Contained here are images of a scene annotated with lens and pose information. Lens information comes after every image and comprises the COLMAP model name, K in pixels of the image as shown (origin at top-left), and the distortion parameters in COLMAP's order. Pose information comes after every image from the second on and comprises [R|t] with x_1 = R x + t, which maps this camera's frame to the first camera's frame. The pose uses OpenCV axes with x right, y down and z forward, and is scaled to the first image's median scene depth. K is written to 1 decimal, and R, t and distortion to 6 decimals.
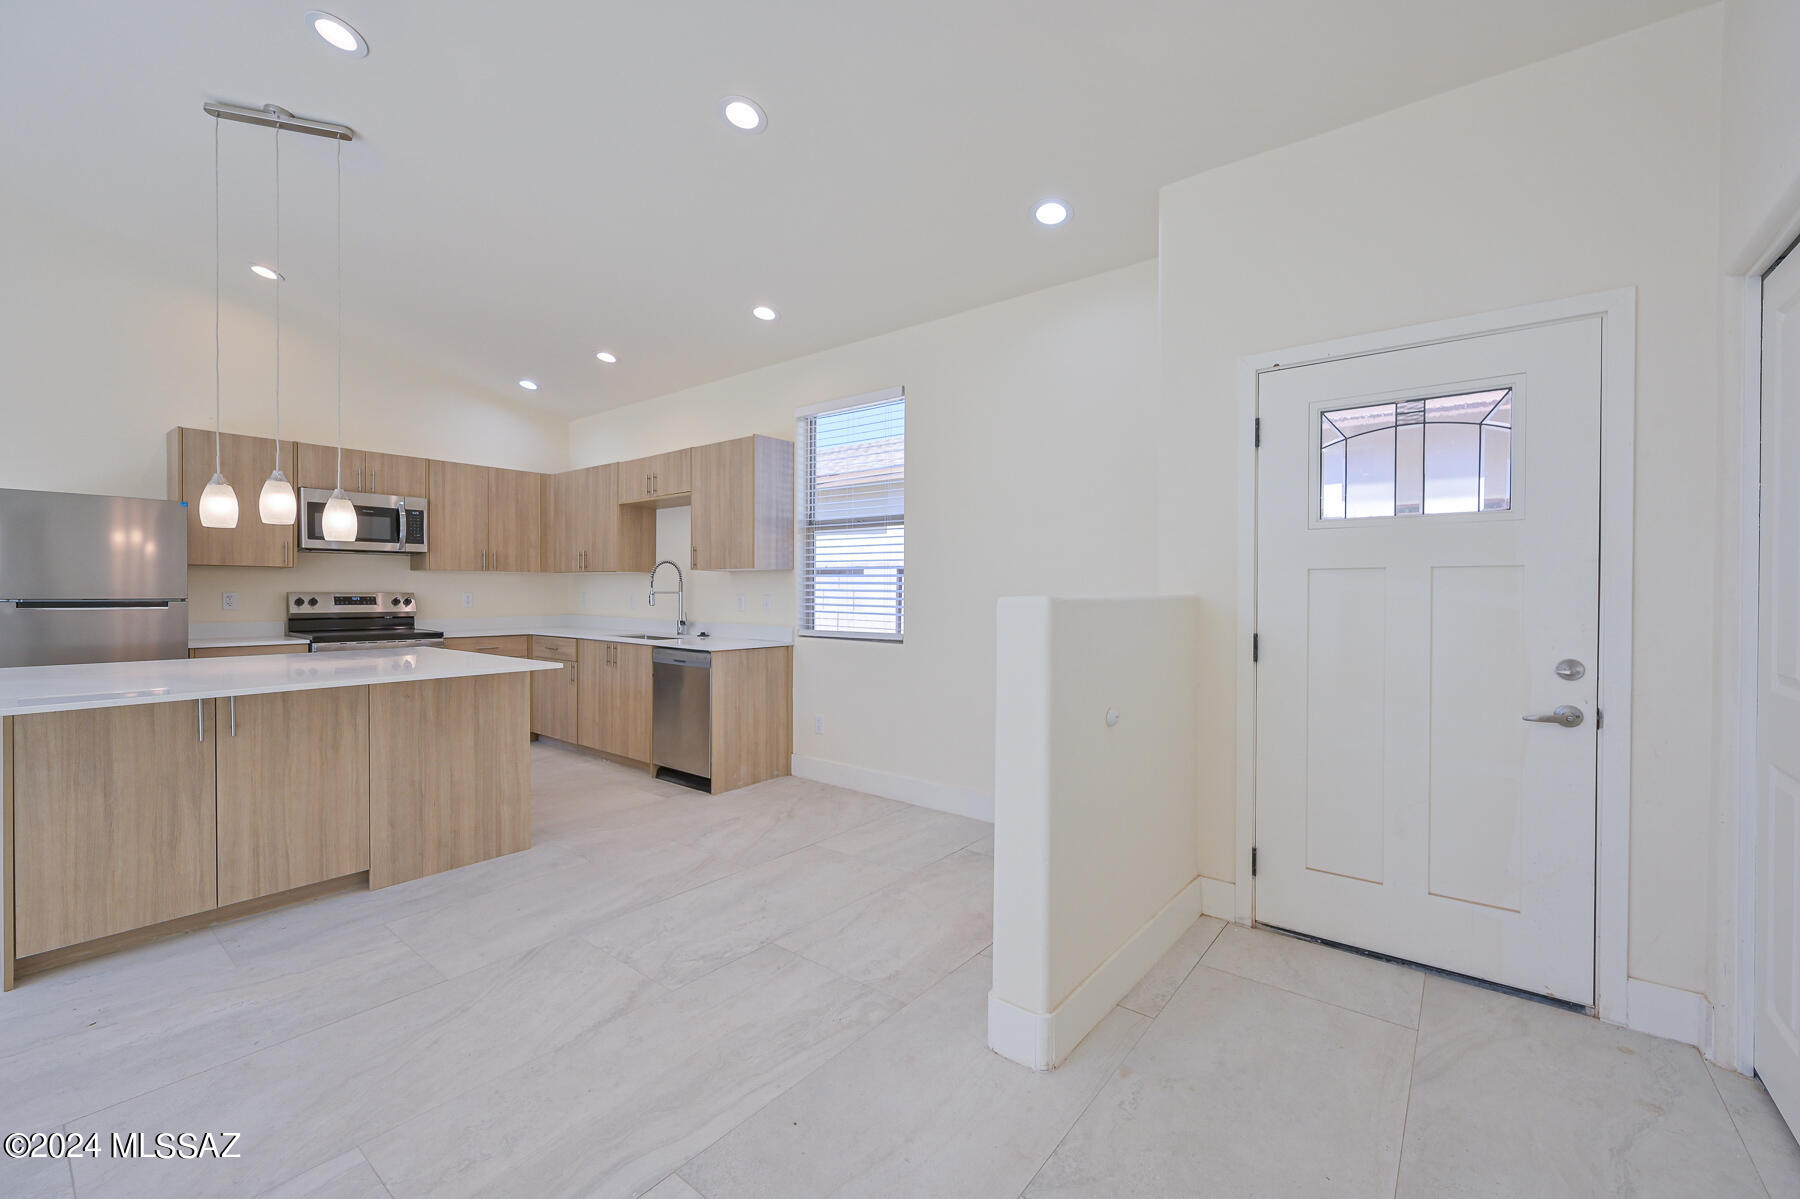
lens RADIAL K [[730.1, 0, 900.0], [0, 730.1, 599.5], [0, 0, 1]] dist [-0.002723, -0.000060]
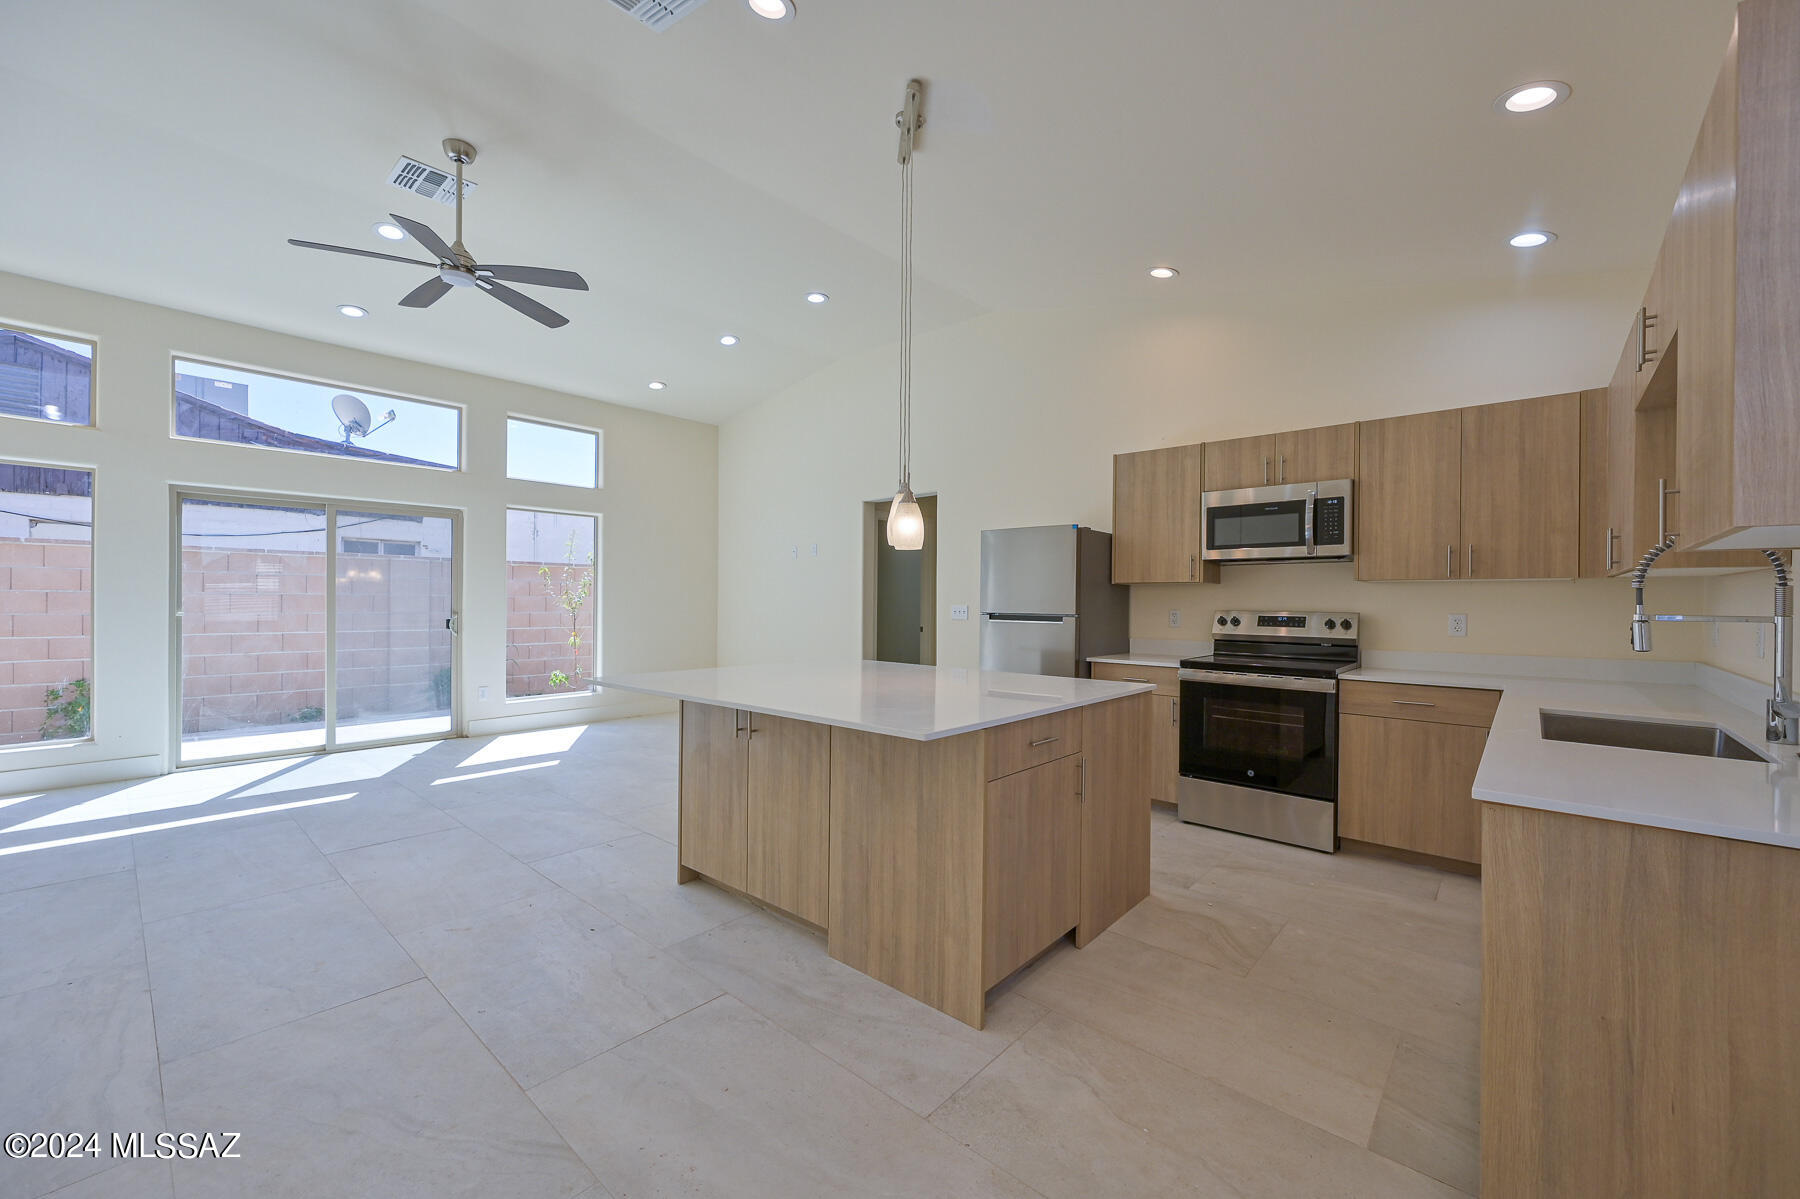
lens RADIAL K [[706.3, 0, 901.0], [0, 706.3, 603.0], [0, 0, 1]] dist [-0.001319, -0.000423]
pose [[-0.055832, -0.004023, -0.998432, 0.066918], [-0.021769, 0.999759, -0.002811, -0.009076], [0.998203, 0.021578, -0.055907, 0.753942]]
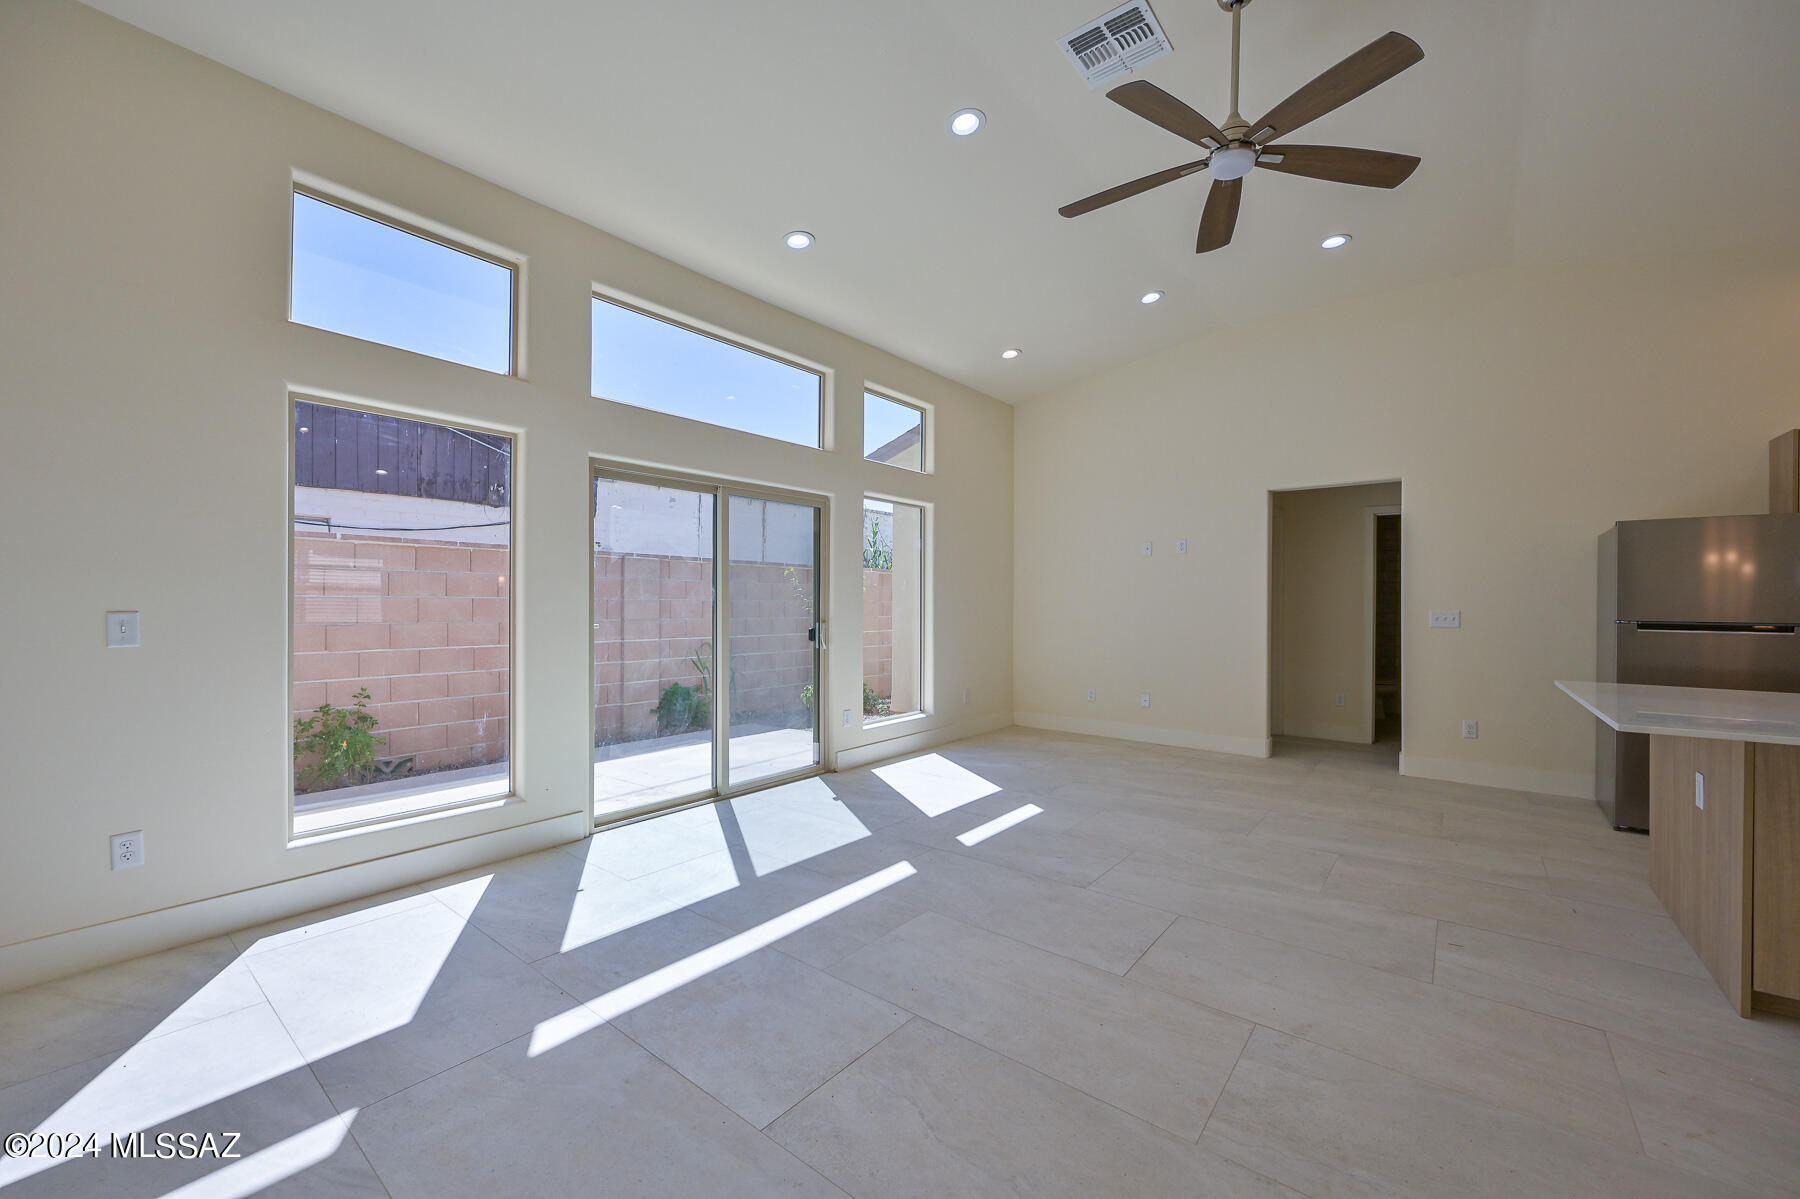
lens RADIAL K [[706.3, 0, 901.0], [0, 706.3, 603.0], [0, 0, 1]] dist [-0.001319, -0.000423]
pose [[-0.004911, -0.005433, -0.999973, -0.128123], [-0.018945, 0.999806, -0.005339, -0.000522], [0.999808, 0.018918, -0.005013, -0.077278]]
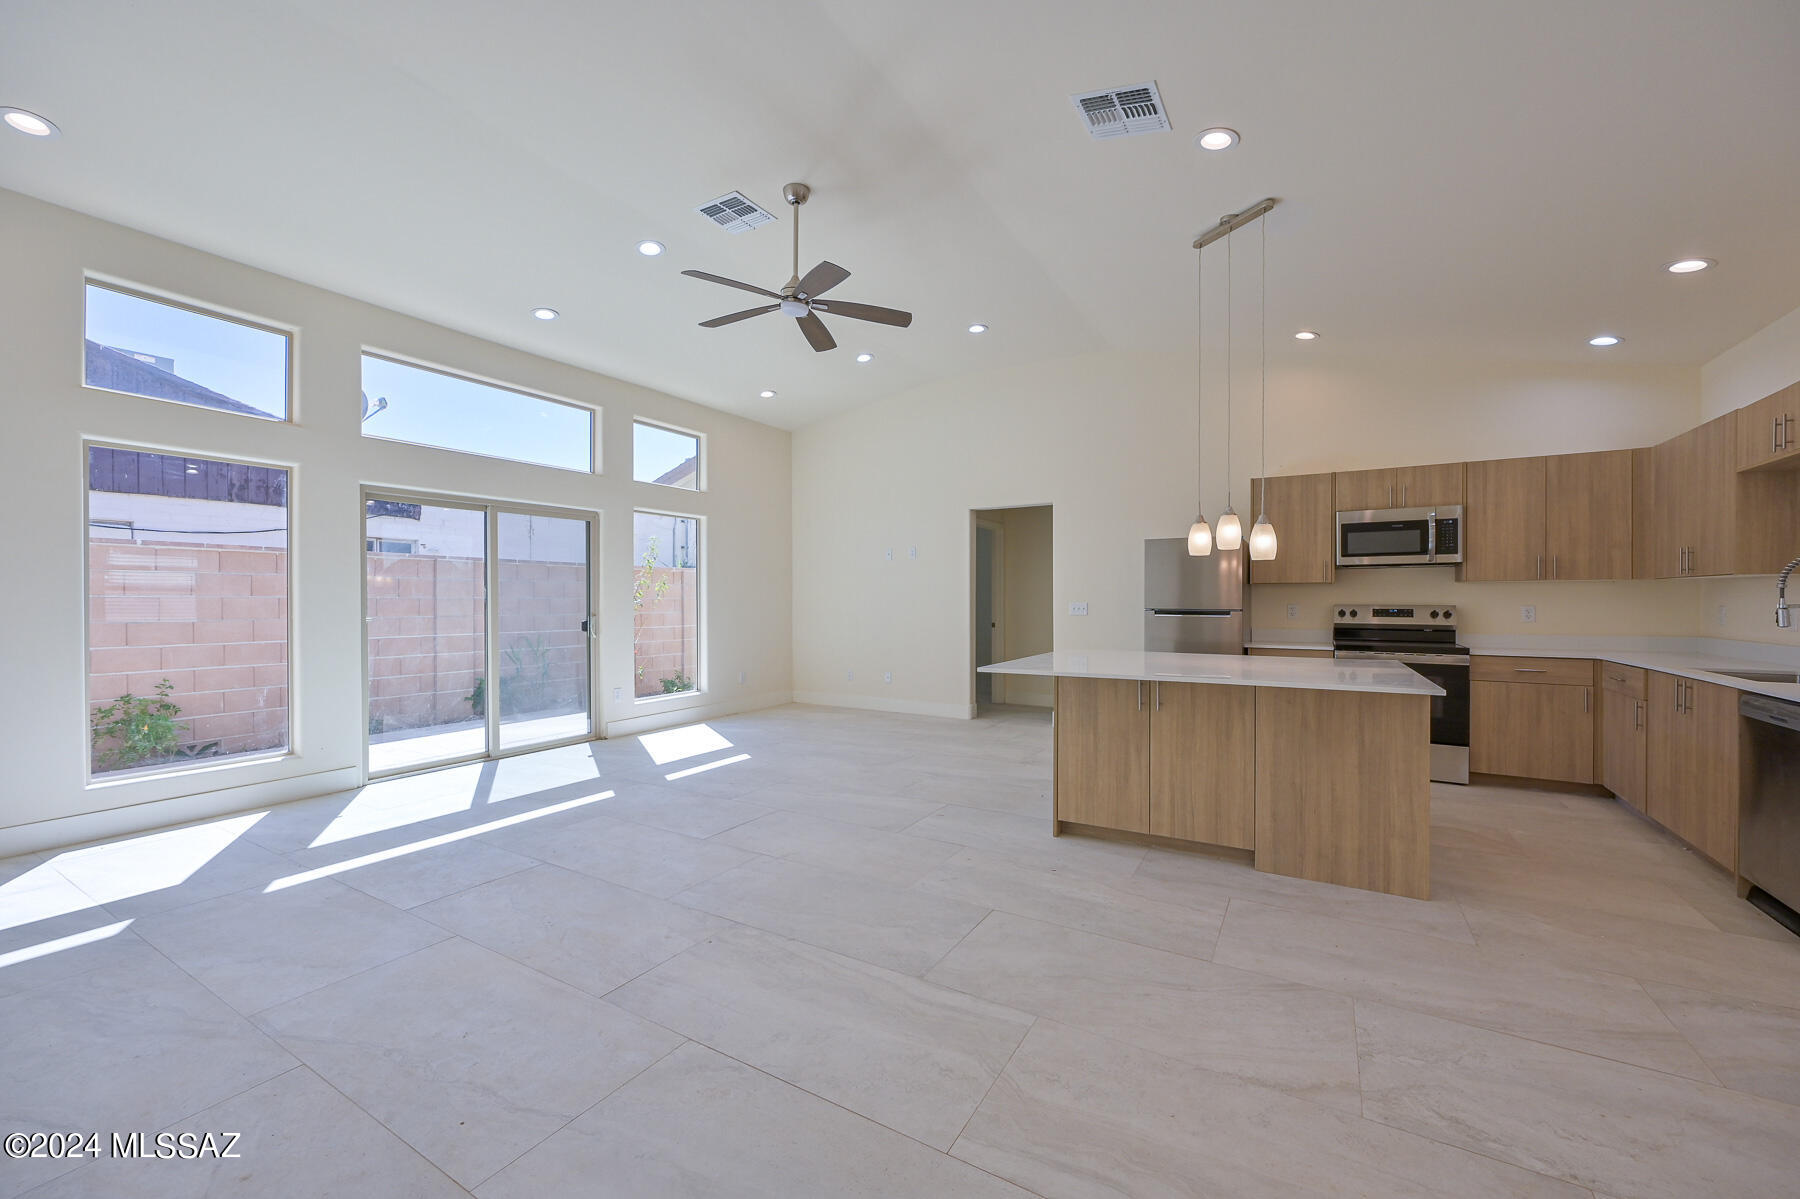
lens RADIAL K [[706.3, 0, 901.0], [0, 706.3, 603.0], [0, 0, 1]] dist [-0.001319, -0.000423]
pose [[0.134097, -0.001353, -0.990967, 0.187297], [-0.012027, 0.999923, -0.002993, -0.001351], [0.990895, 0.012320, 0.134070, 0.206960]]
